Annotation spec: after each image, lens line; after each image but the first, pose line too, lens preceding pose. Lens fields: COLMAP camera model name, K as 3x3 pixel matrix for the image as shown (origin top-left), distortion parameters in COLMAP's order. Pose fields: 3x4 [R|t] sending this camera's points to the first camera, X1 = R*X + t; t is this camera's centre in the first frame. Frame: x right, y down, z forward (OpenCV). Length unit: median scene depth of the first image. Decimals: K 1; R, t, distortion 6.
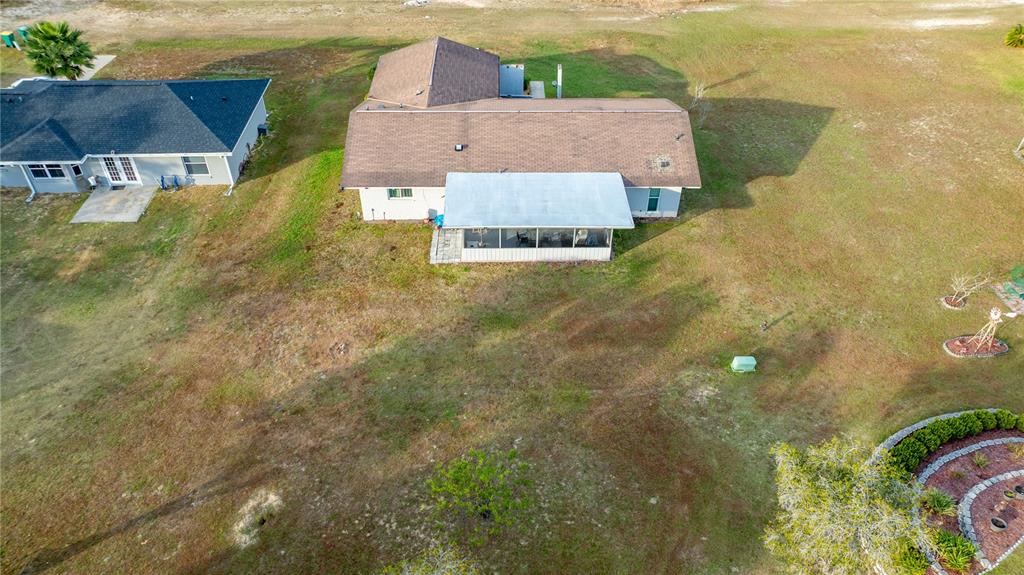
lens RADIAL K [[717.7, 0, 513.2], [0, 717.7, 283.9], [0, 0, 1]] dist [-0.025949, 0.018930]
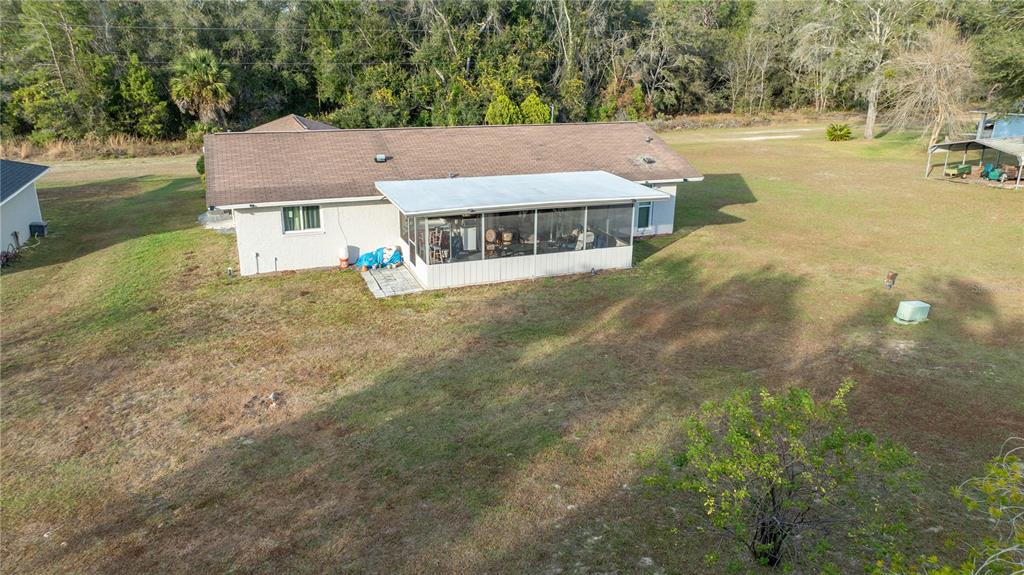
lens RADIAL K [[717.7, 0, 511.1], [0, 717.7, 289.1], [0, 0, 1]] dist [-0.025949, 0.018930]
pose [[0.940501, -0.105064, 0.323139, -0.212398], [0.216838, 0.917760, -0.332714, 0.201613], [-0.261608, 0.382986, 0.885936, 0.435730]]
